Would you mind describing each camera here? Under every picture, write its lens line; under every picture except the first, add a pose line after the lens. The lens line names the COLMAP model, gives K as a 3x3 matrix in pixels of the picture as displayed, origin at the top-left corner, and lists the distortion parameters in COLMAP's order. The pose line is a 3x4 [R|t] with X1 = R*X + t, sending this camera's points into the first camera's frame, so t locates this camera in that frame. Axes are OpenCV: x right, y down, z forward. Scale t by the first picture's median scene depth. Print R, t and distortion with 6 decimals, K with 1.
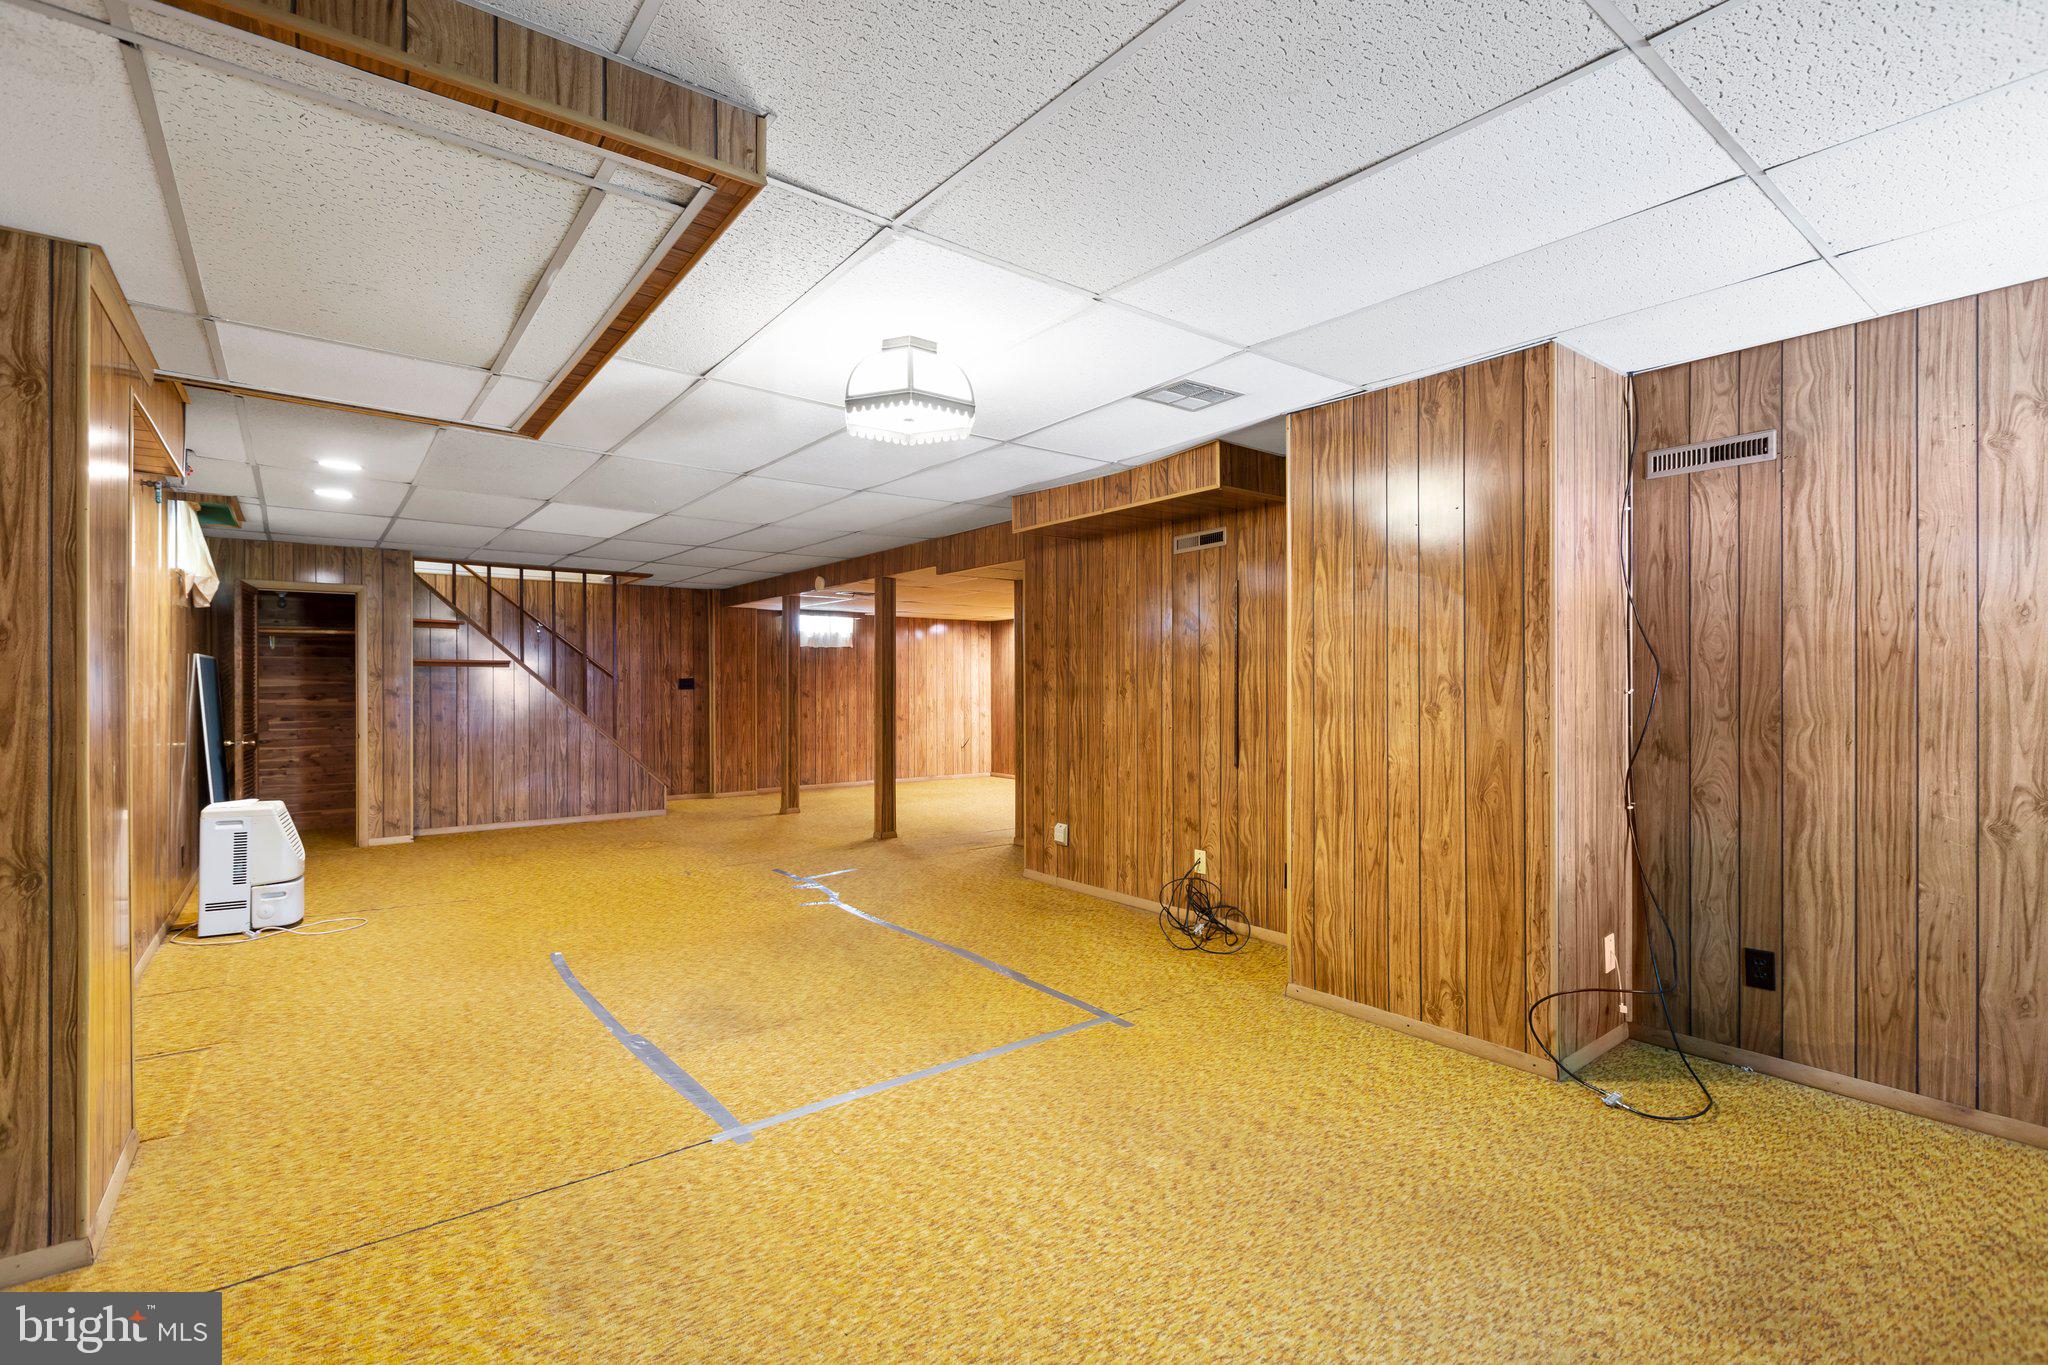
lens RADIAL K [[919.3, 0, 1022.0], [0, 919.3, 682.9], [0, 0, 1]] dist [-0.001353, 0.000161]
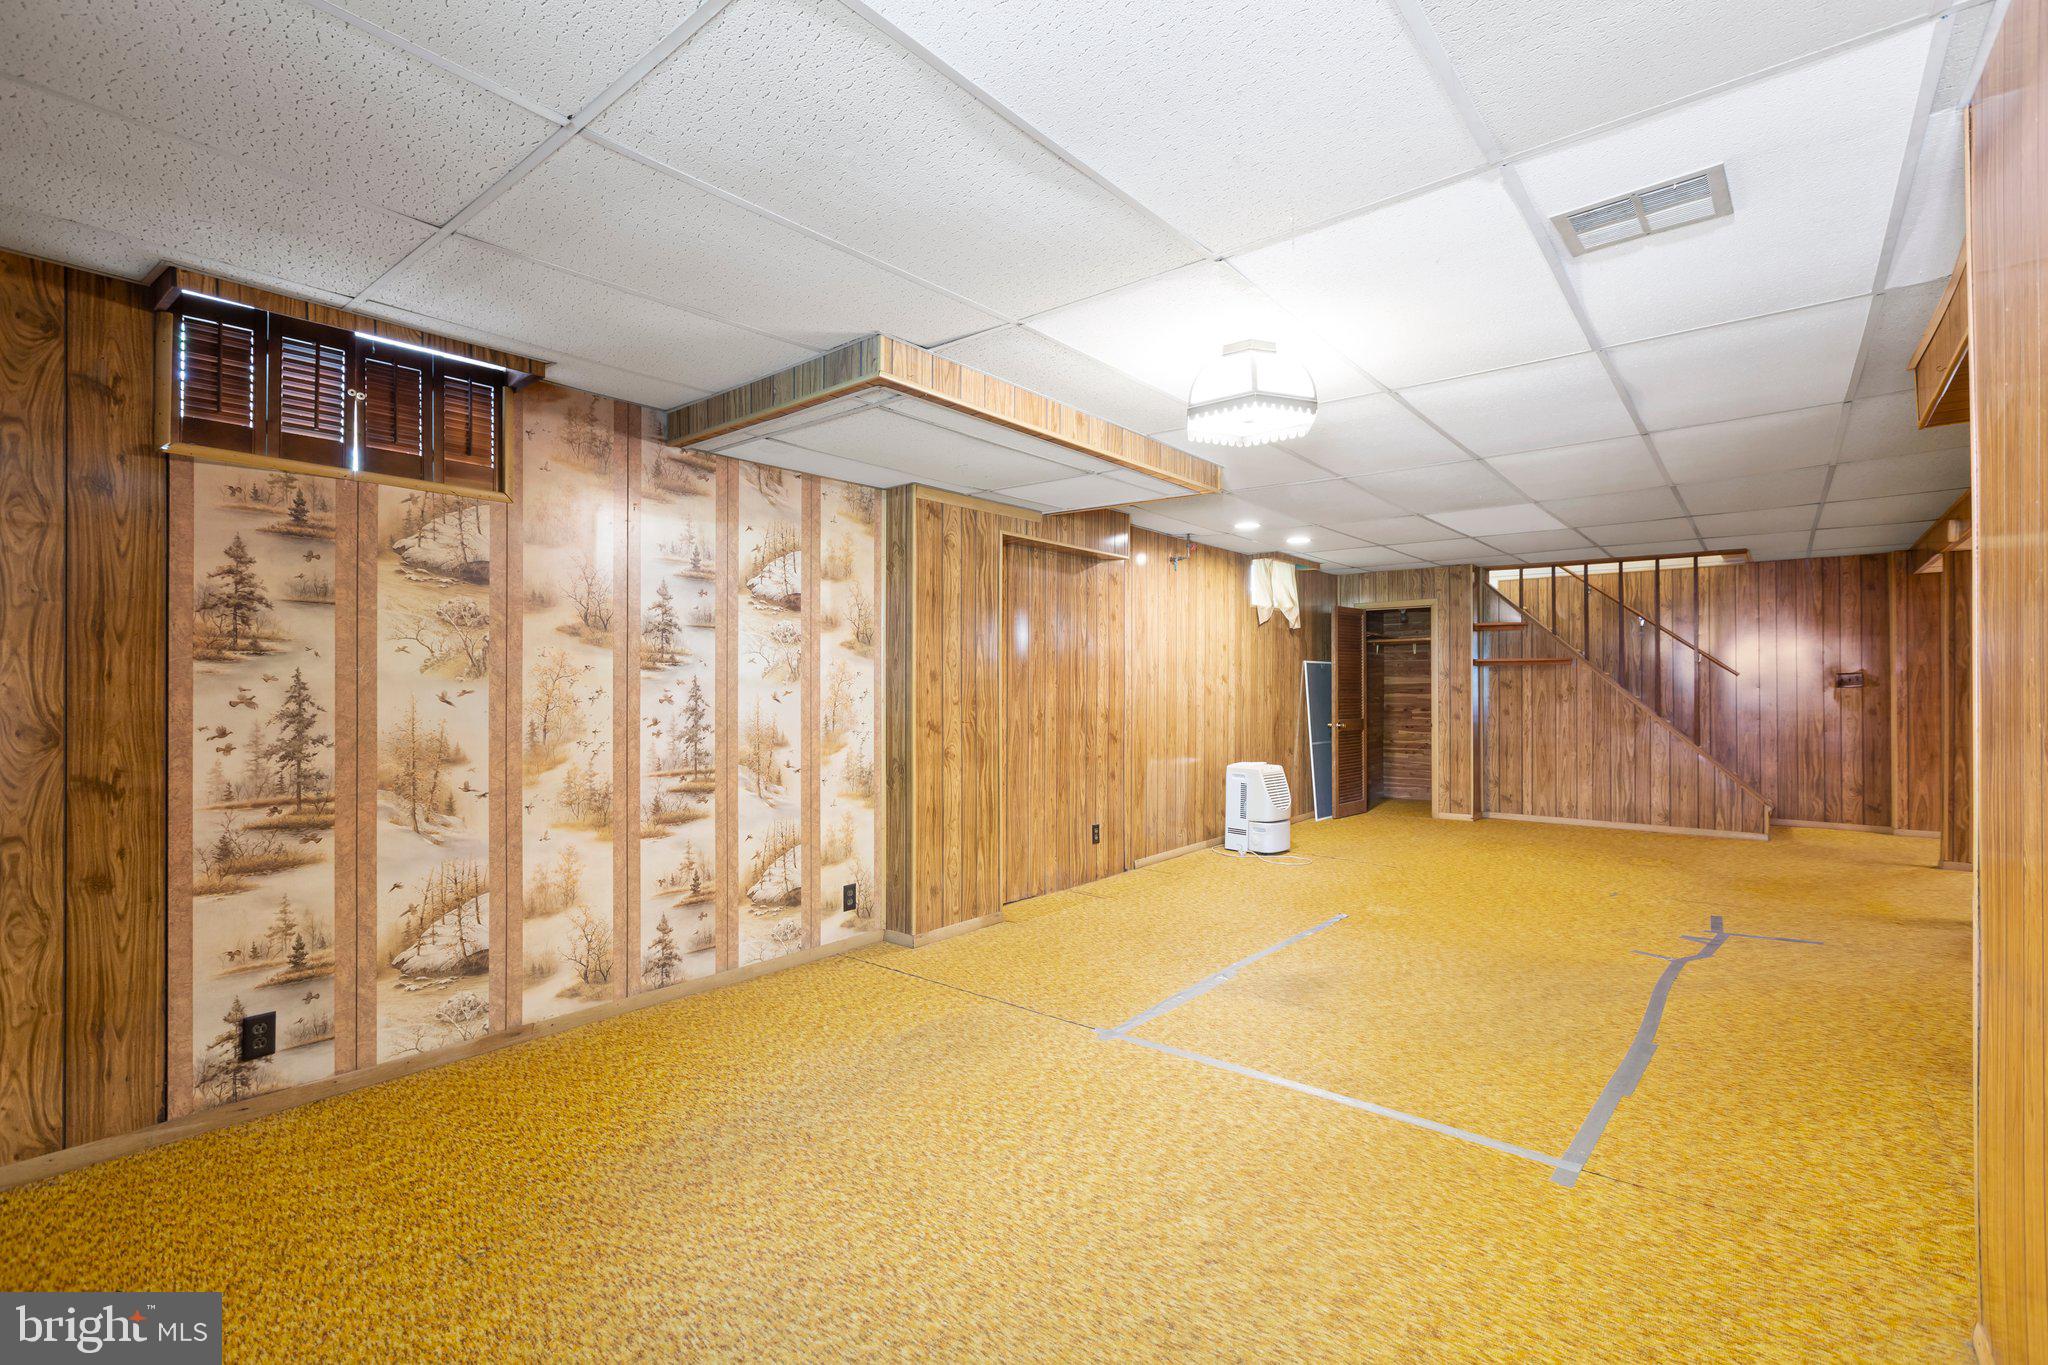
lens RADIAL K [[919.3, 0, 1022.9], [0, 919.3, 684.0], [0, 0, 1]] dist [-0.001353, 0.000161]
pose [[0.213918, 0.000882, -0.976851, 0.329370], [0.004258, 0.999989, 0.001835, -0.000436], [0.976842, -0.004552, 0.213912, 0.218790]]
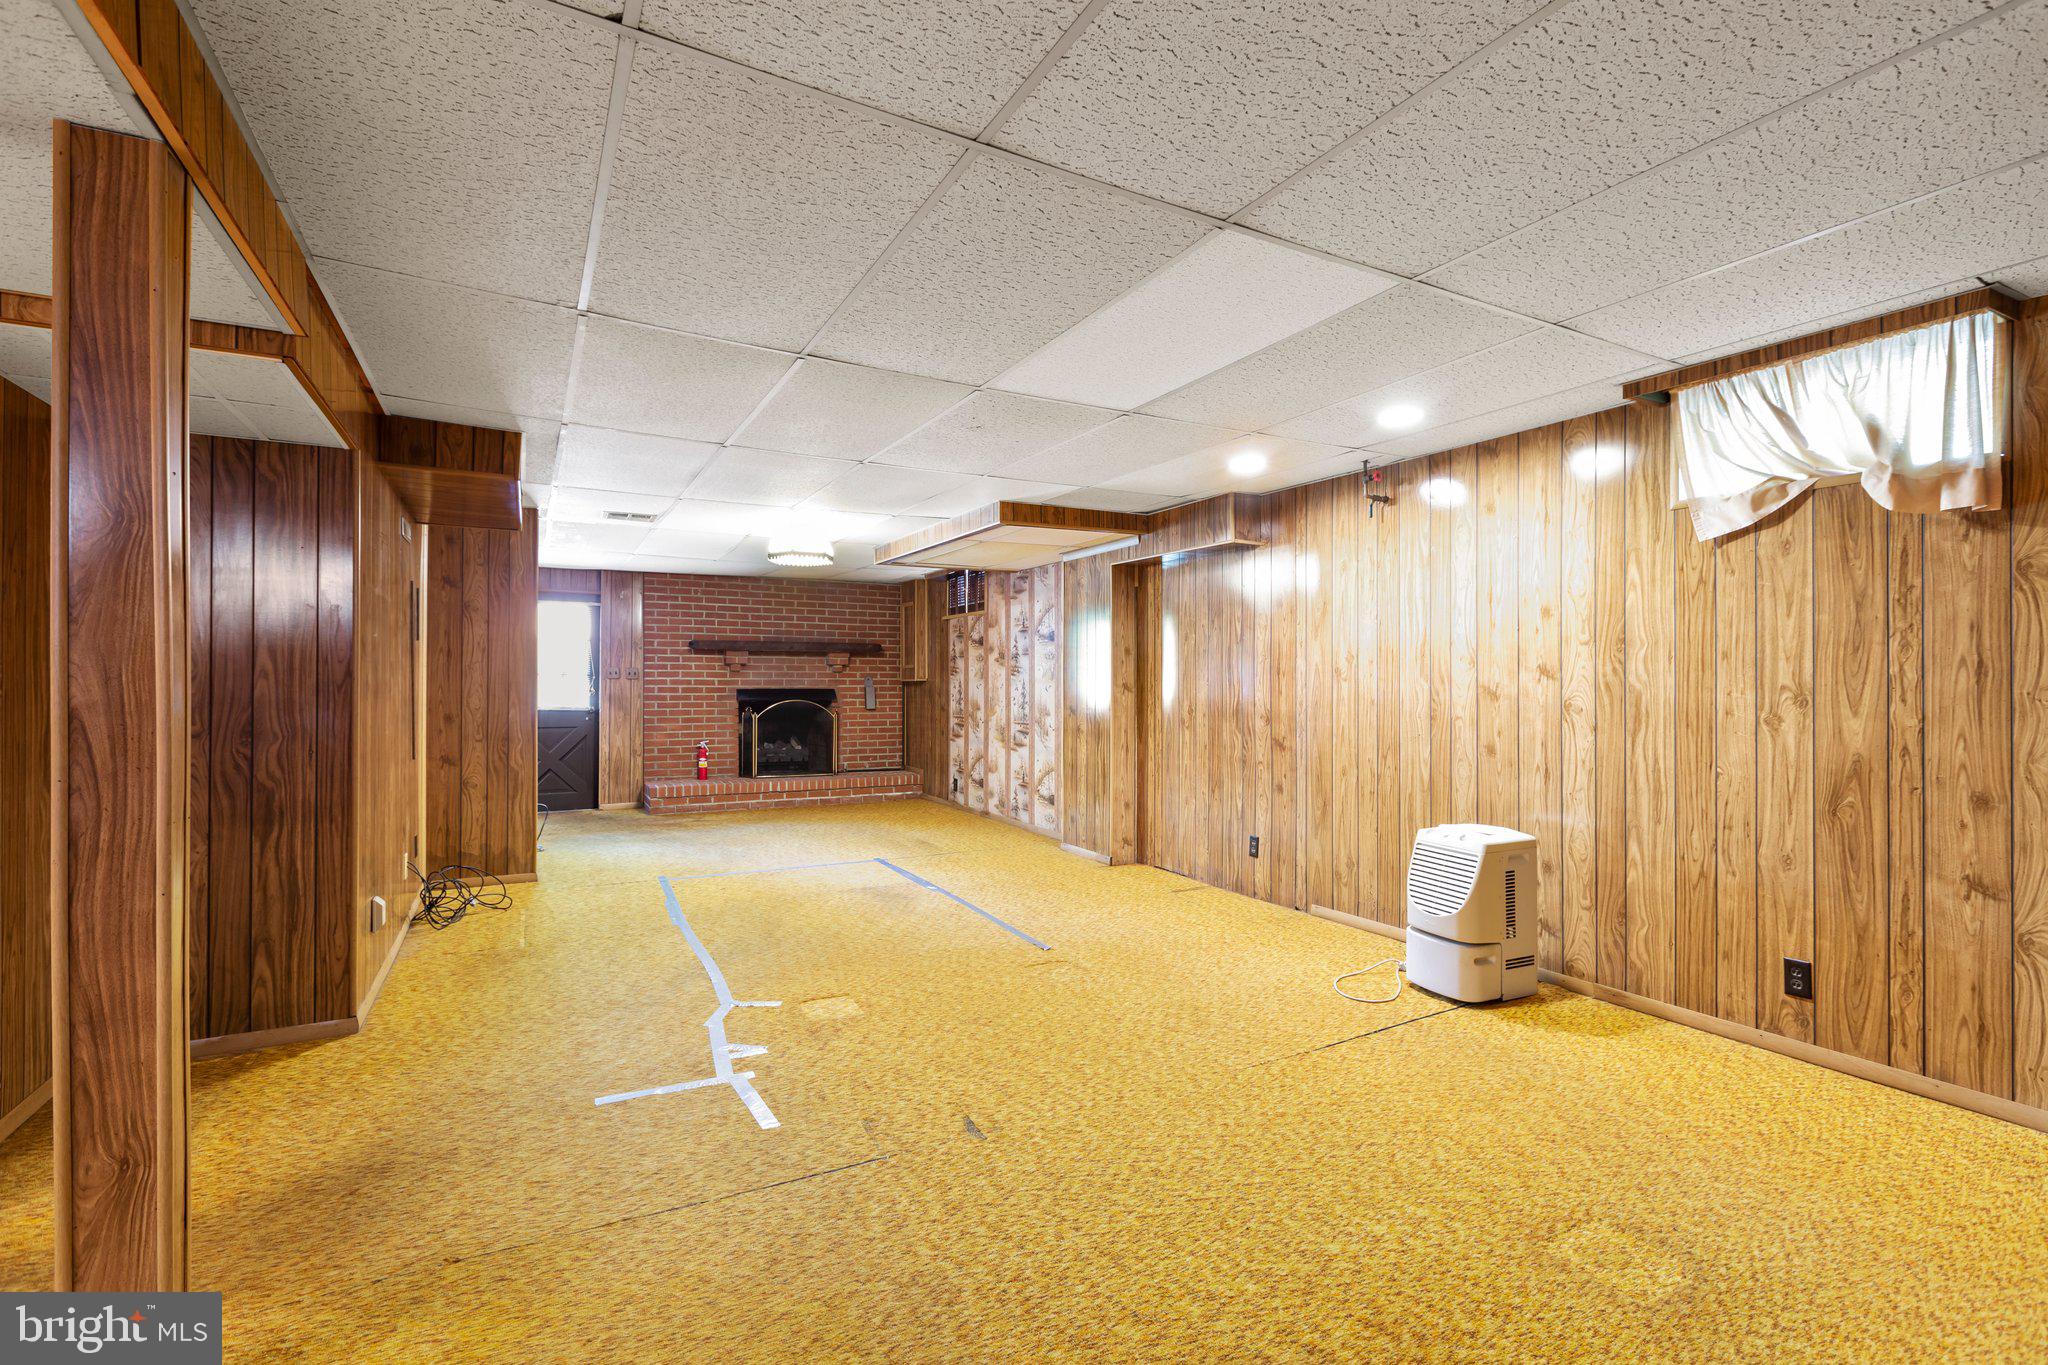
lens RADIAL K [[919.3, 0, 1024.2], [0, 919.3, 683.0], [0, 0, 1]] dist [-0.001353, 0.000161]
pose [[-0.986115, 0.000214, 0.166062, -0.391269], [-0.000378, 0.999994, -0.003533, 0.005290], [-0.166062, -0.003547, -0.986109, 1.214253]]
